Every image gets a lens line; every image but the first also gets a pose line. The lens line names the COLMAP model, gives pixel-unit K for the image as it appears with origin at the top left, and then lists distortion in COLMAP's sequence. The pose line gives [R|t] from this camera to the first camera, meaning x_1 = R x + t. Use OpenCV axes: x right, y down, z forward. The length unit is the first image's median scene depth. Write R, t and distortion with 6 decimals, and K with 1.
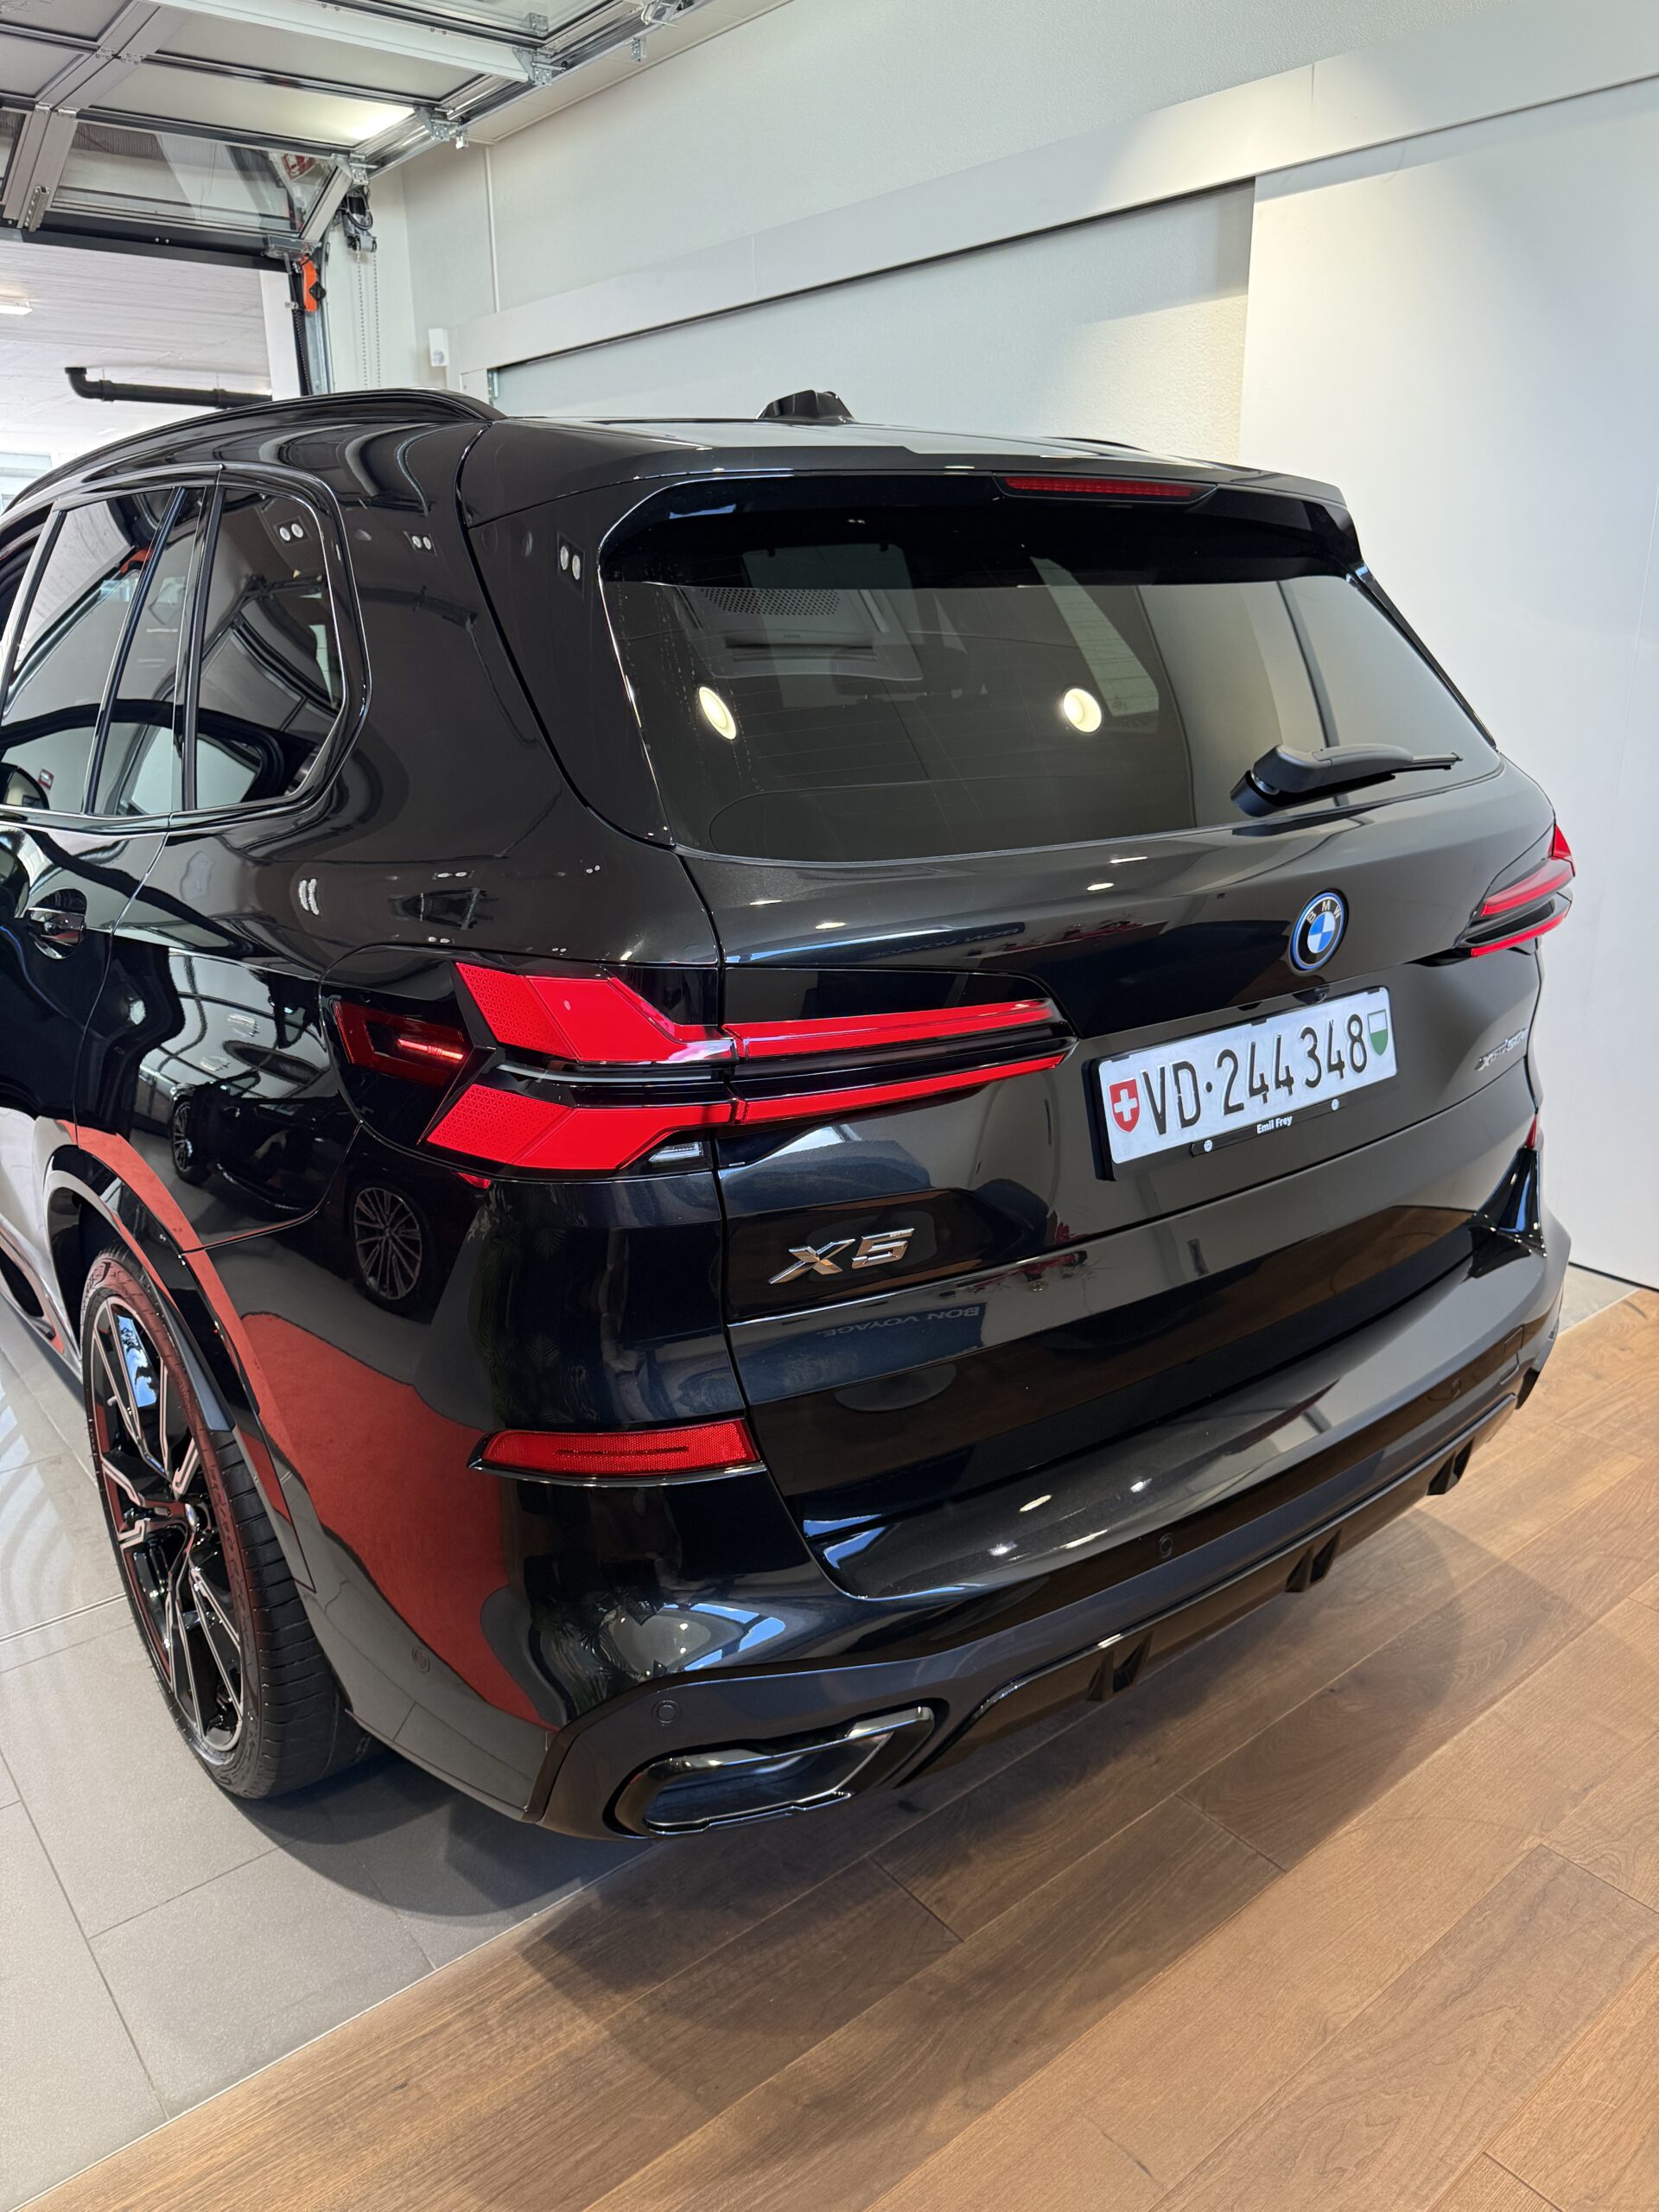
lens RADIAL K [[1588.1, 0, 838.4], [0, 1588.1, 1110.8], [0, 0, 1]] dist [0.004667, -0.004121]
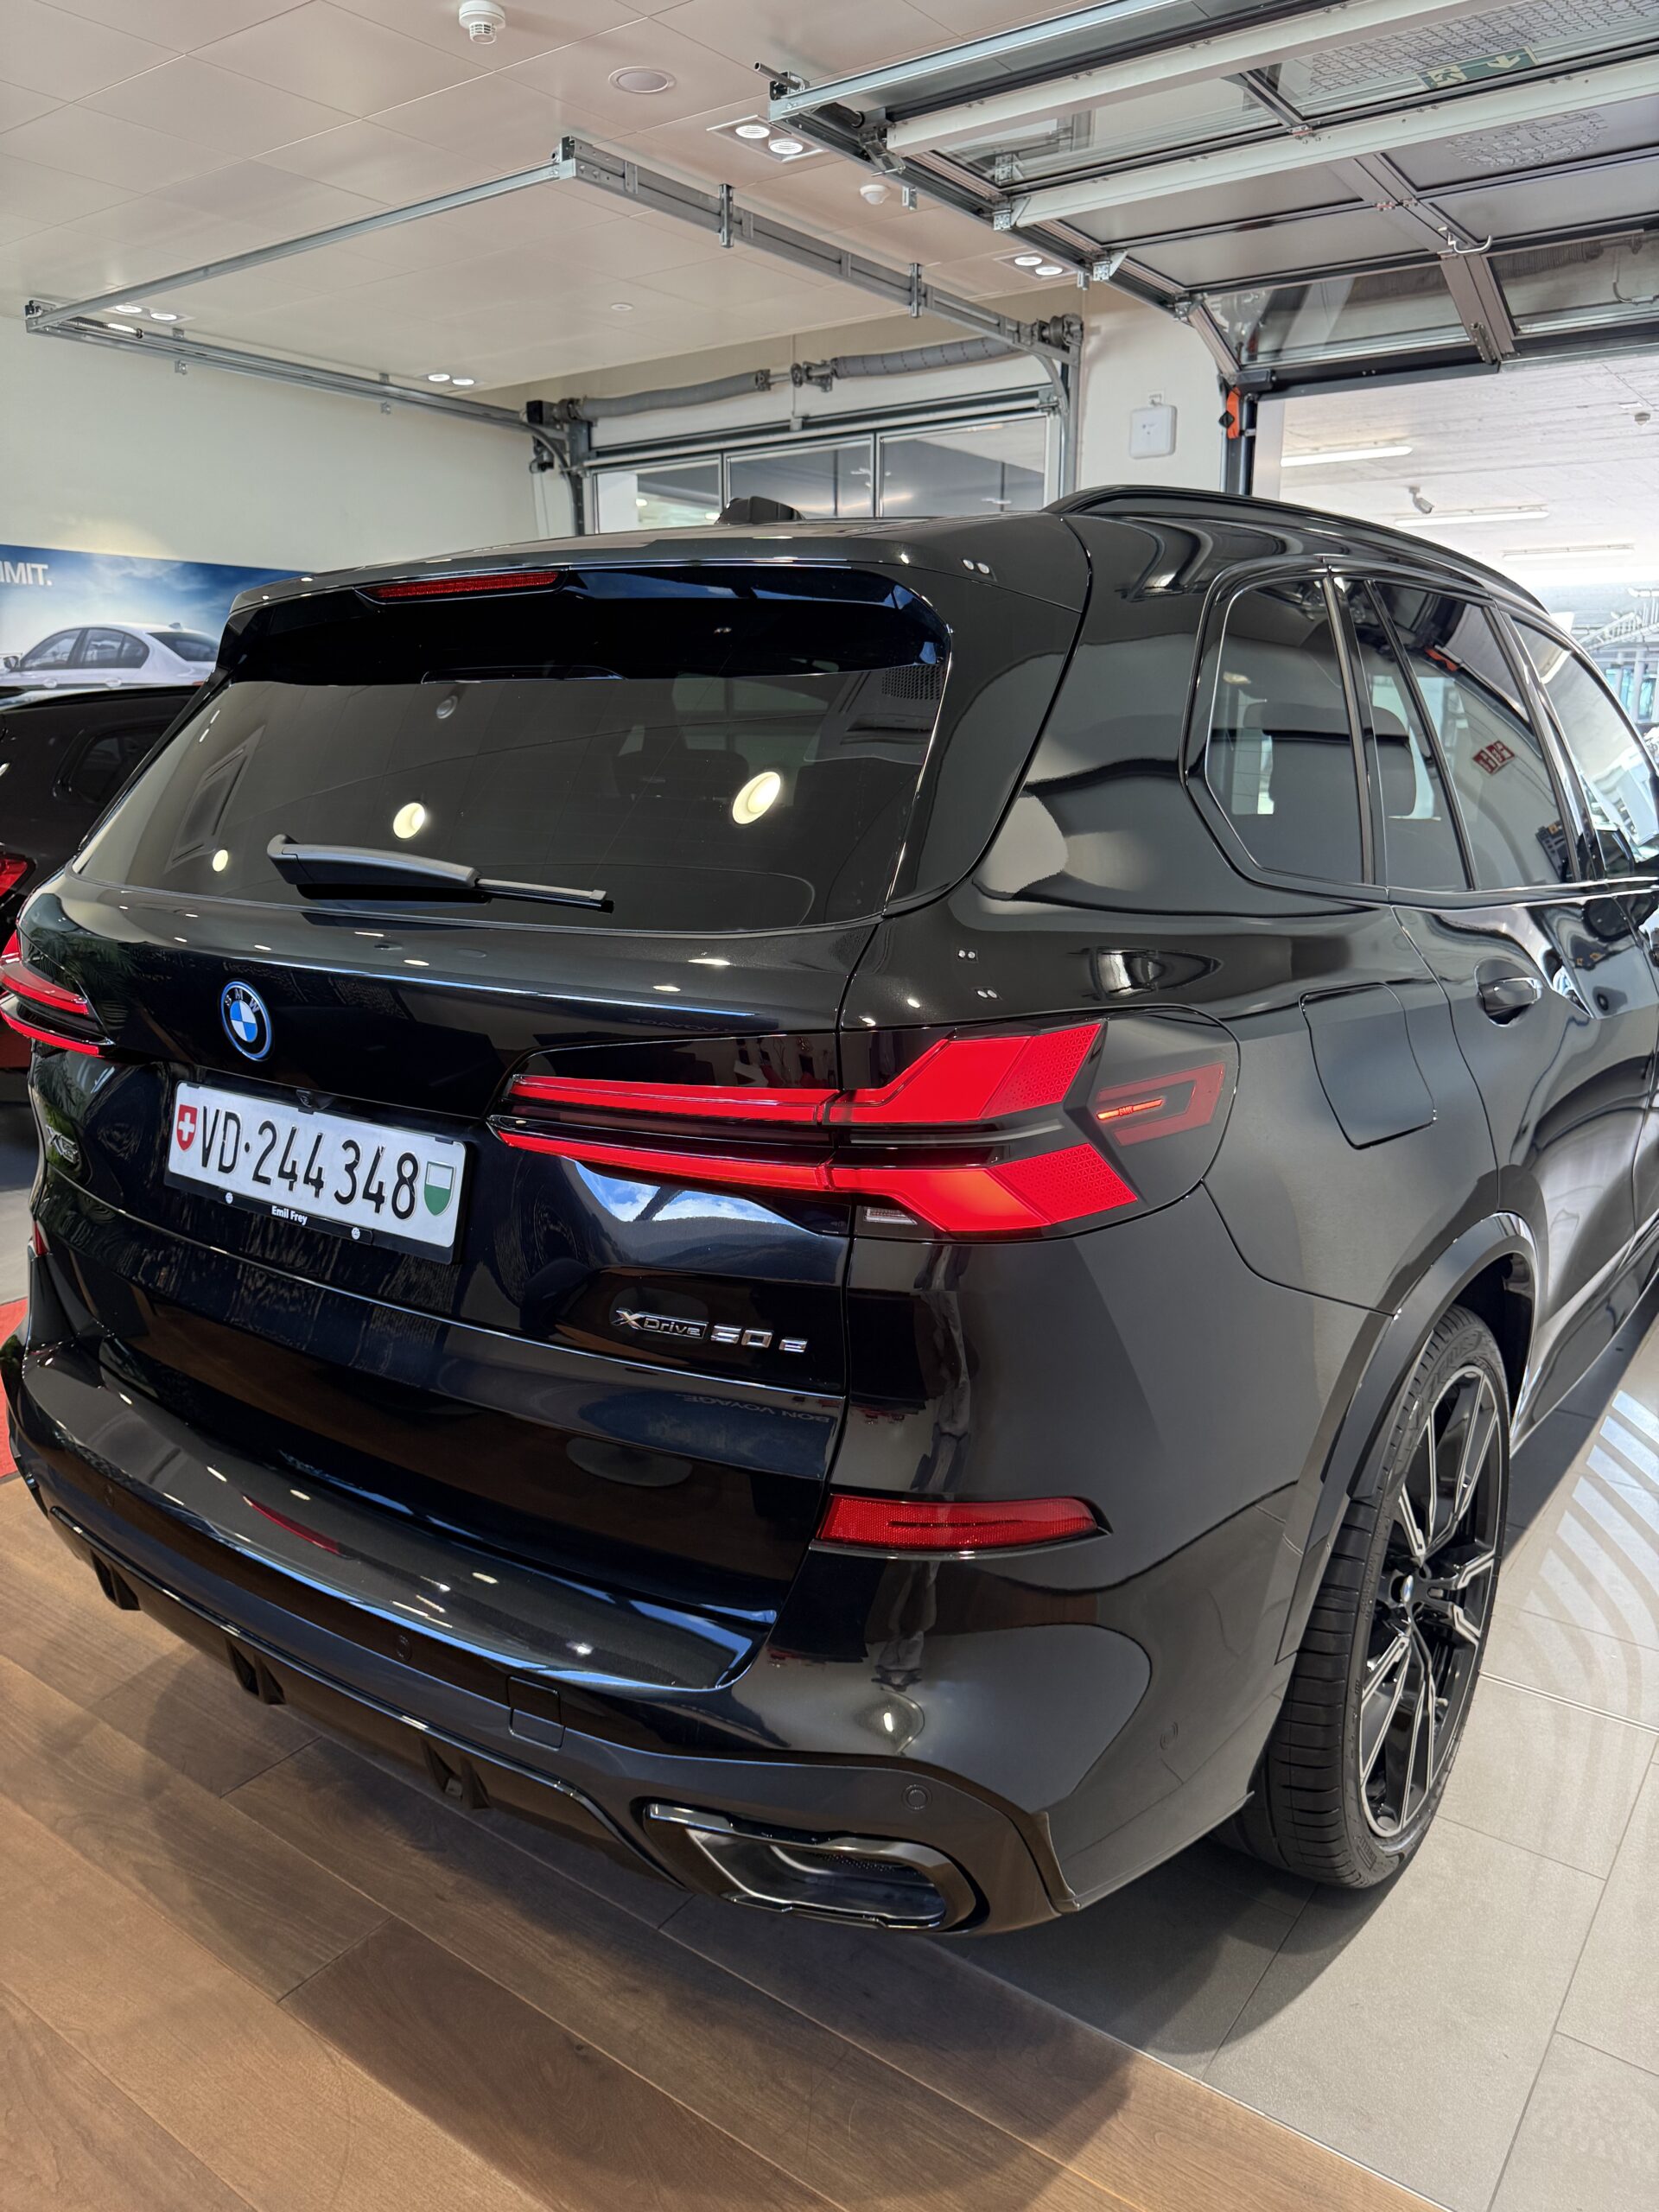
lens RADIAL K [[1588.1, 0, 837.4], [0, 1588.1, 1109.9], [0, 0, 1]] dist [0.004667, -0.004121]
pose [[0.265550, 0.241877, -0.933262, 1.269516], [-0.285088, 0.944427, 0.163652, -0.310624], [0.920982, 0.222604, 0.319749, 0.993204]]
